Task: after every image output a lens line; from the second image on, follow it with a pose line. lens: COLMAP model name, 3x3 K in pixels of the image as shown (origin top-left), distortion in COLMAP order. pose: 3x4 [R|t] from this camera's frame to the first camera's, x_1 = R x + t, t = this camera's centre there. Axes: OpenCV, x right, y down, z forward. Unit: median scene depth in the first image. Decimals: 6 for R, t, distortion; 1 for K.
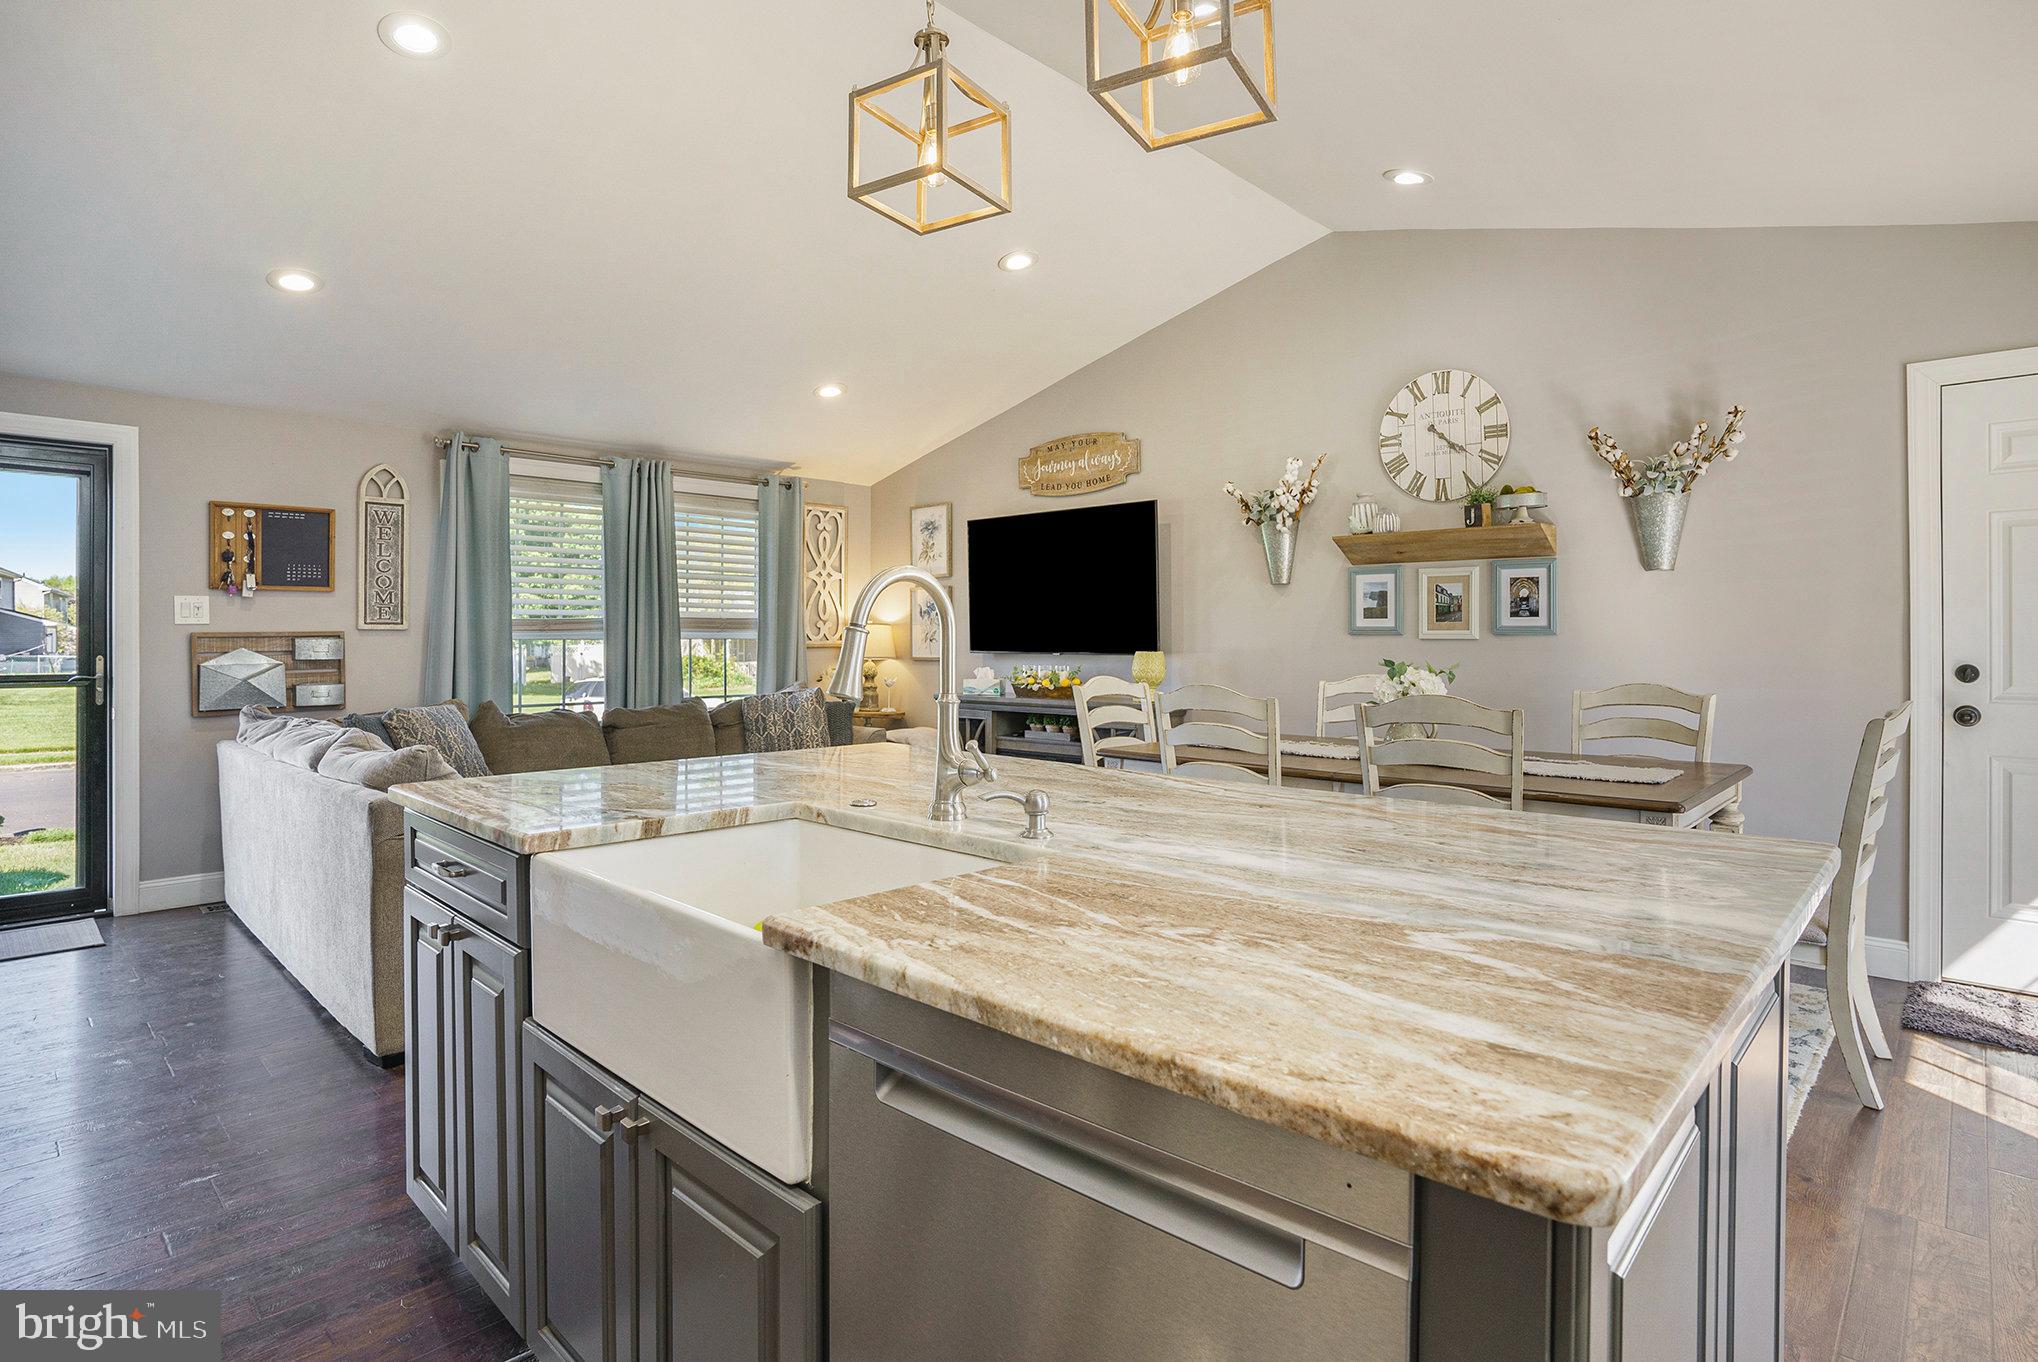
lens RADIAL K [[1050.8, 0, 1018.4], [0, 1050.8, 630.9], [0, 0, 1]] dist [-0.082442, 0.035501]
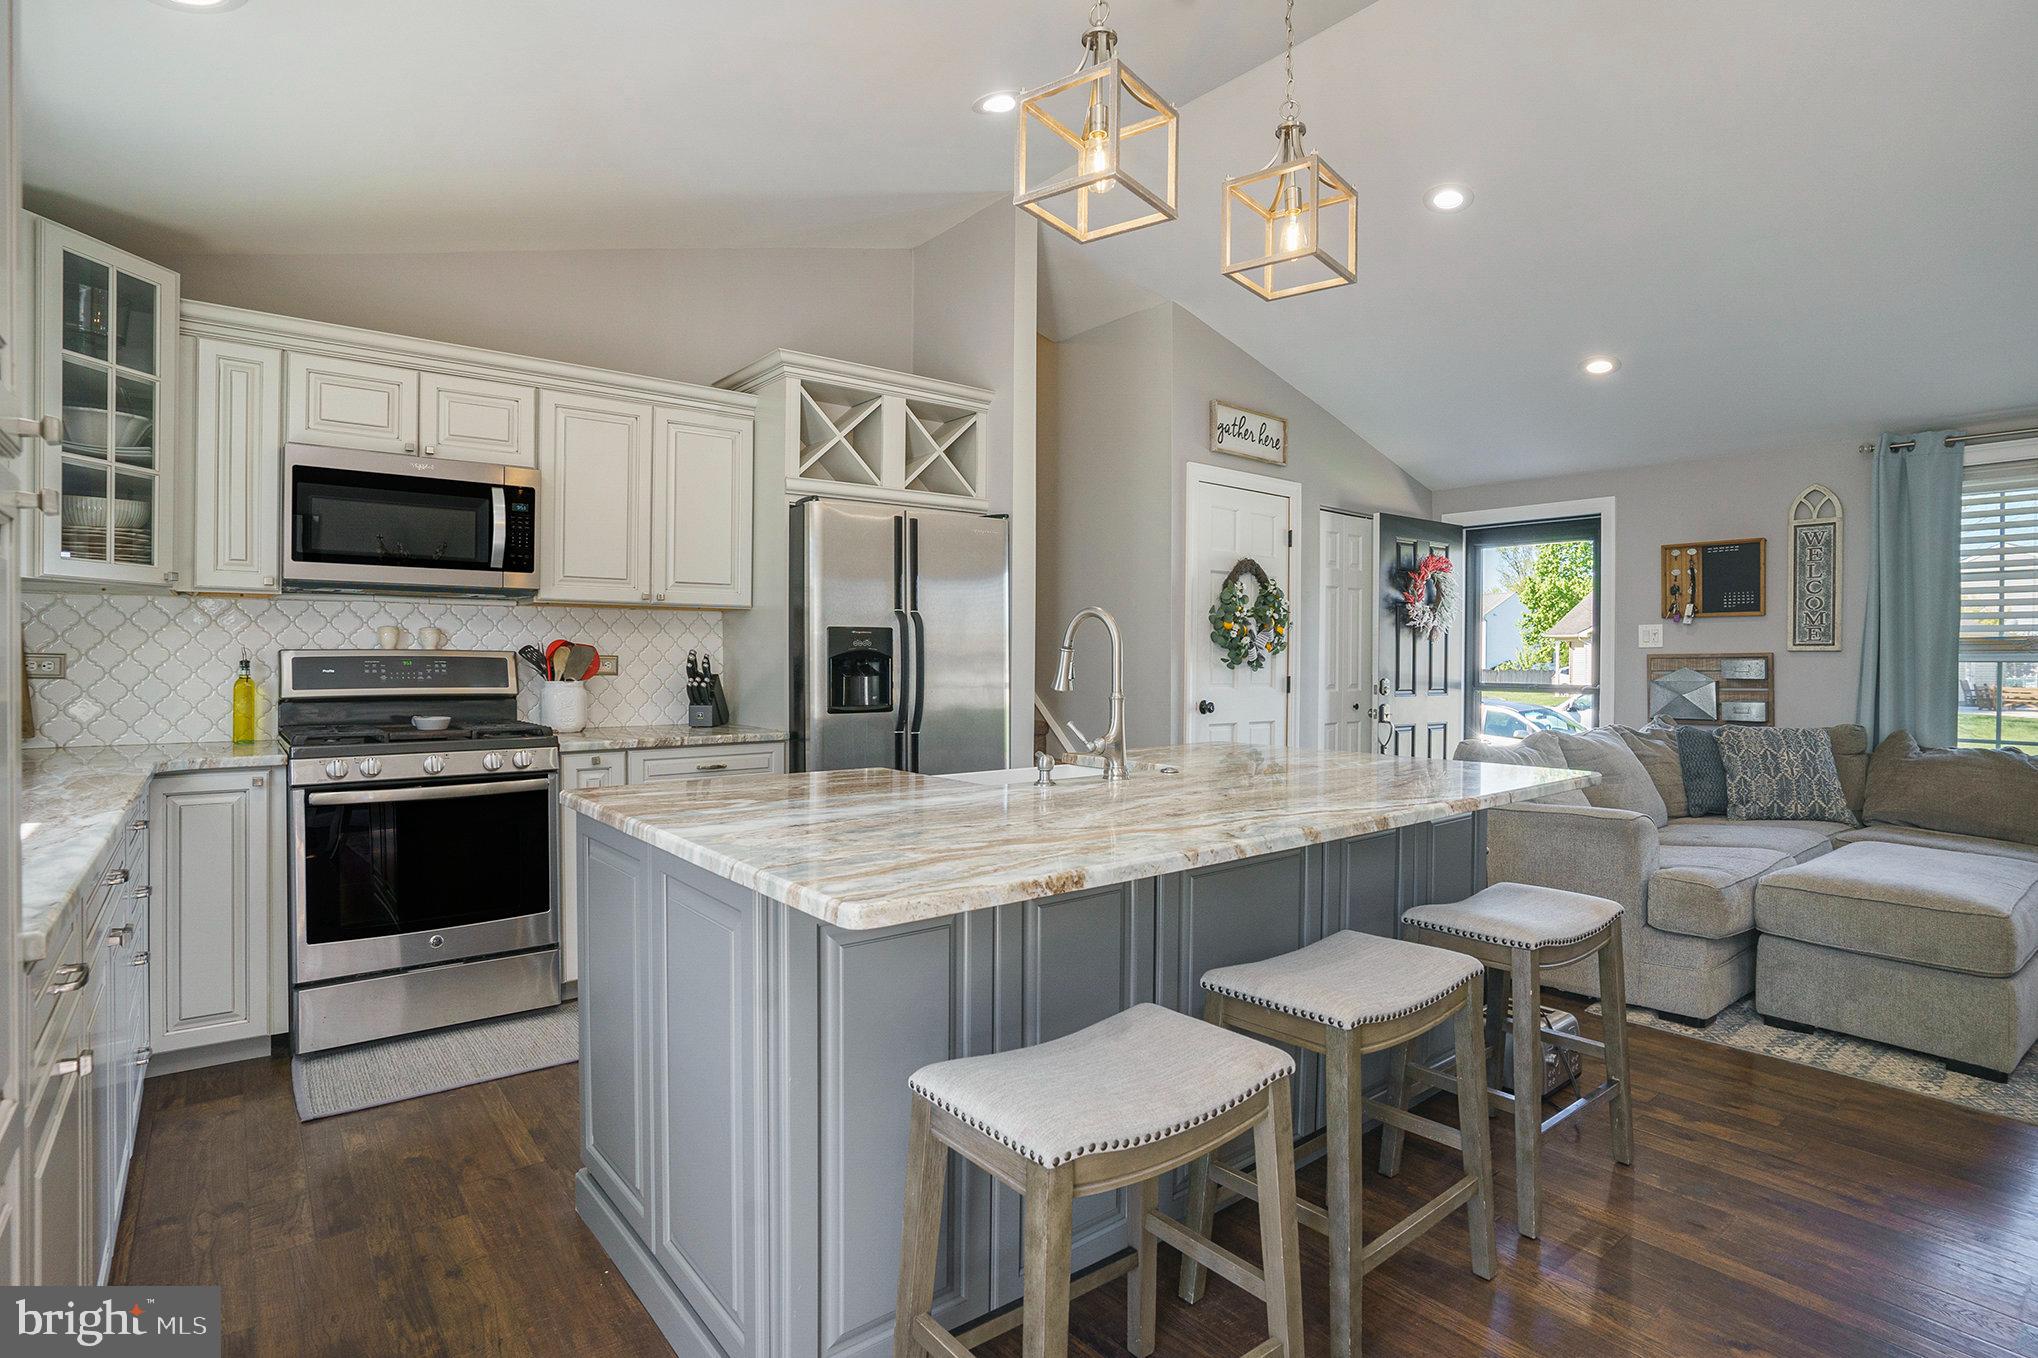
lens RADIAL K [[1037.7, 0, 1025.0], [0, 1037.7, 667.6], [0, 0, 1]] dist [-0.062399, 0.031590]
pose [[-0.129758, 0.009555, -0.991500, 0.492388], [0.003512, 0.999952, 0.009177, 0.003868], [0.991539, -0.002292, -0.129786, 0.378315]]
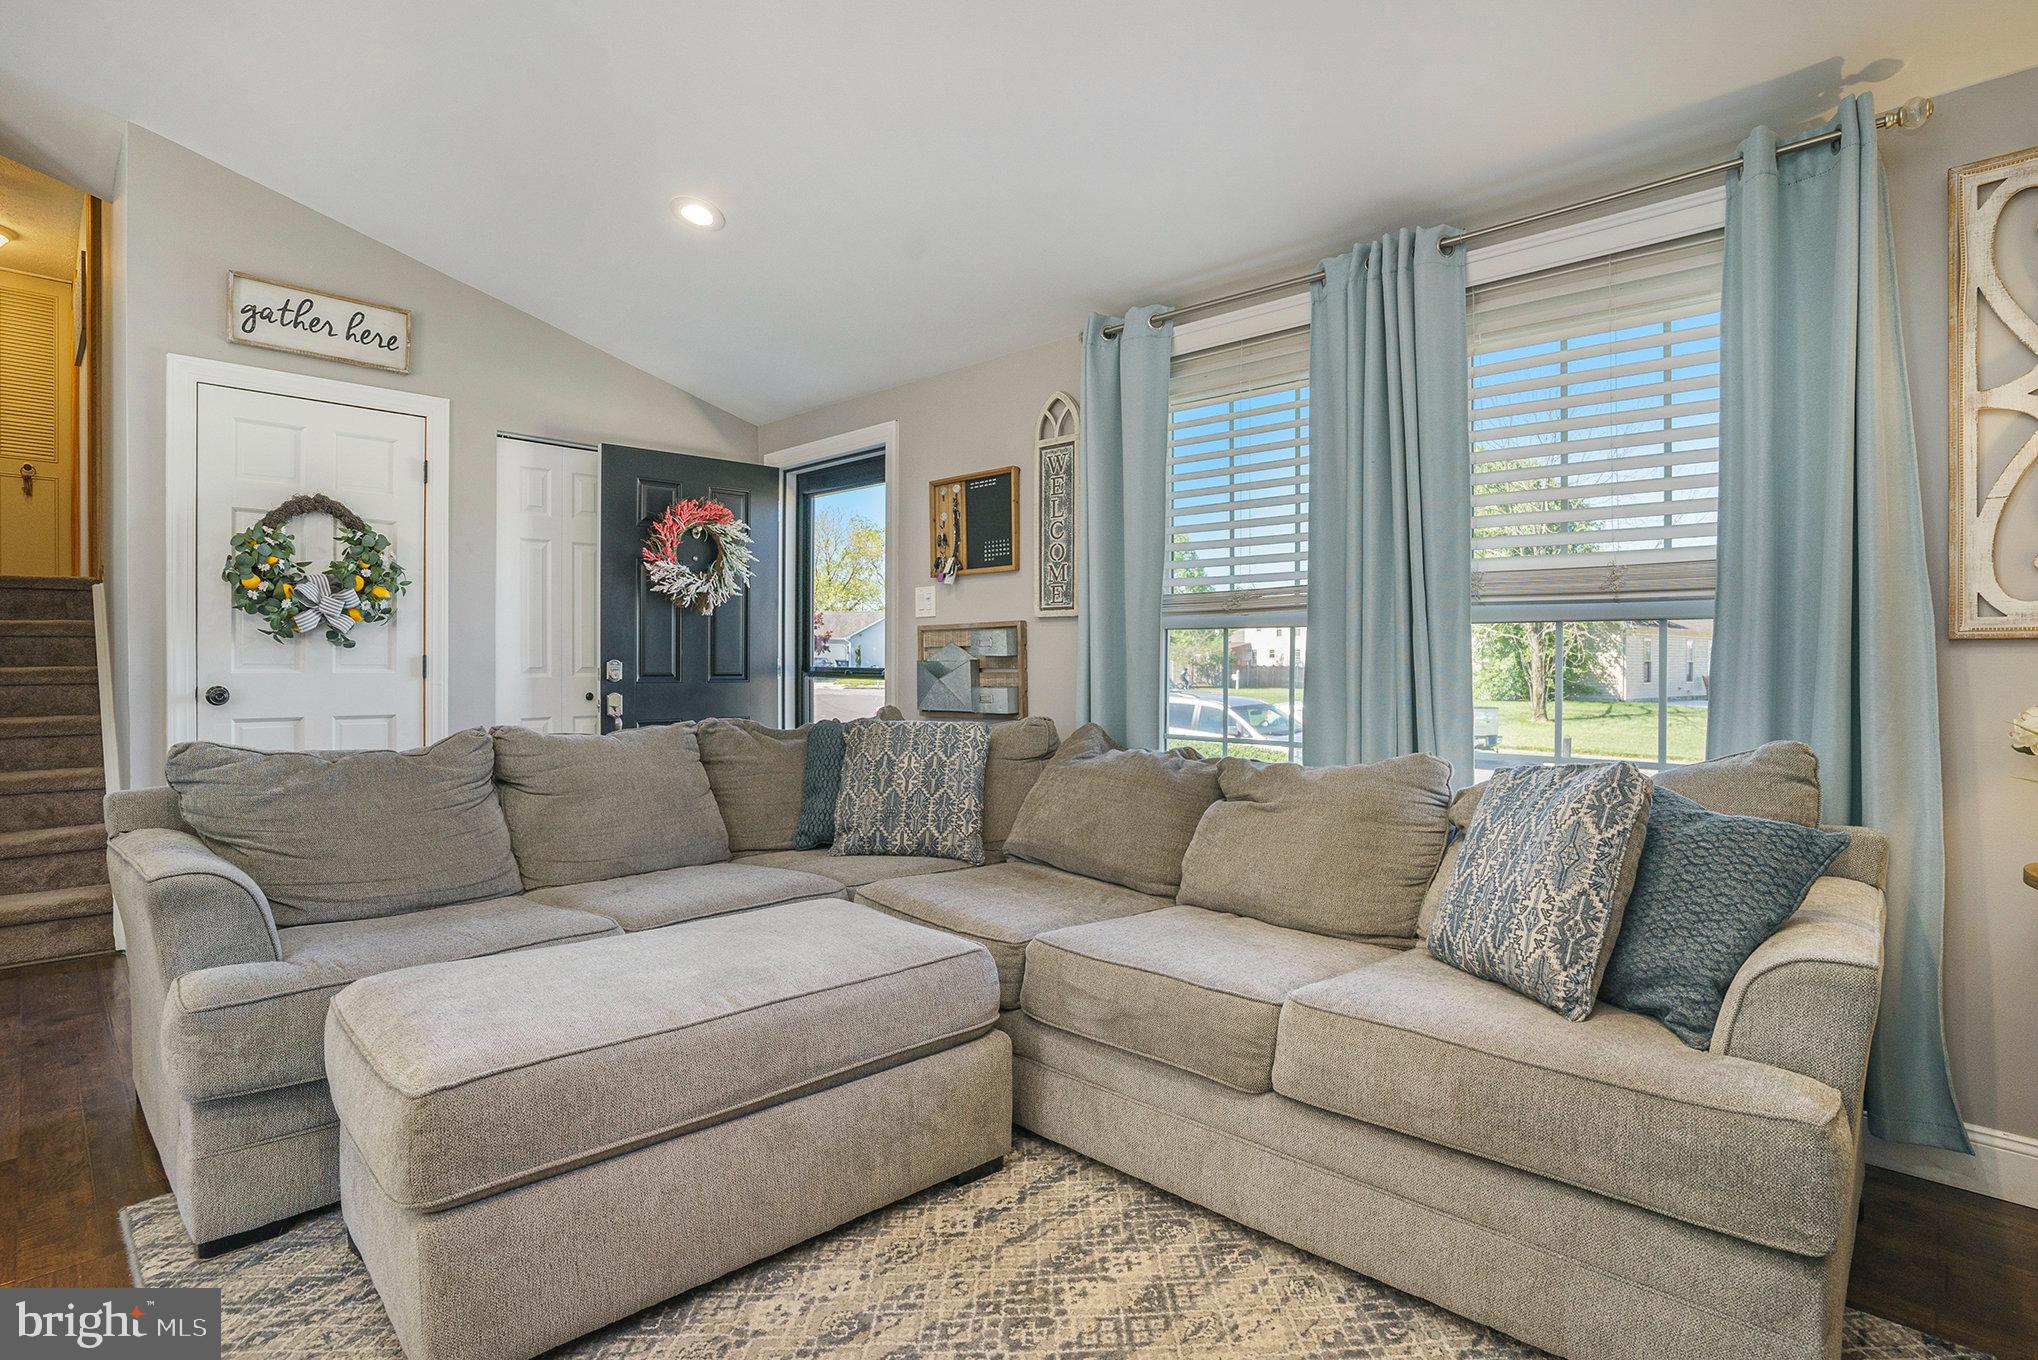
lens RADIAL K [[1033.3, 0, 956.5], [0, 1033.3, 680.1], [0, 0, 1]] dist [-0.088541, 0.036060]
pose [[-0.029277, 0.022411, -0.999320, 0.135313], [0.003810, 0.999744, 0.022309, 0.029098], [0.999564, -0.003155, -0.029354, 1.000185]]
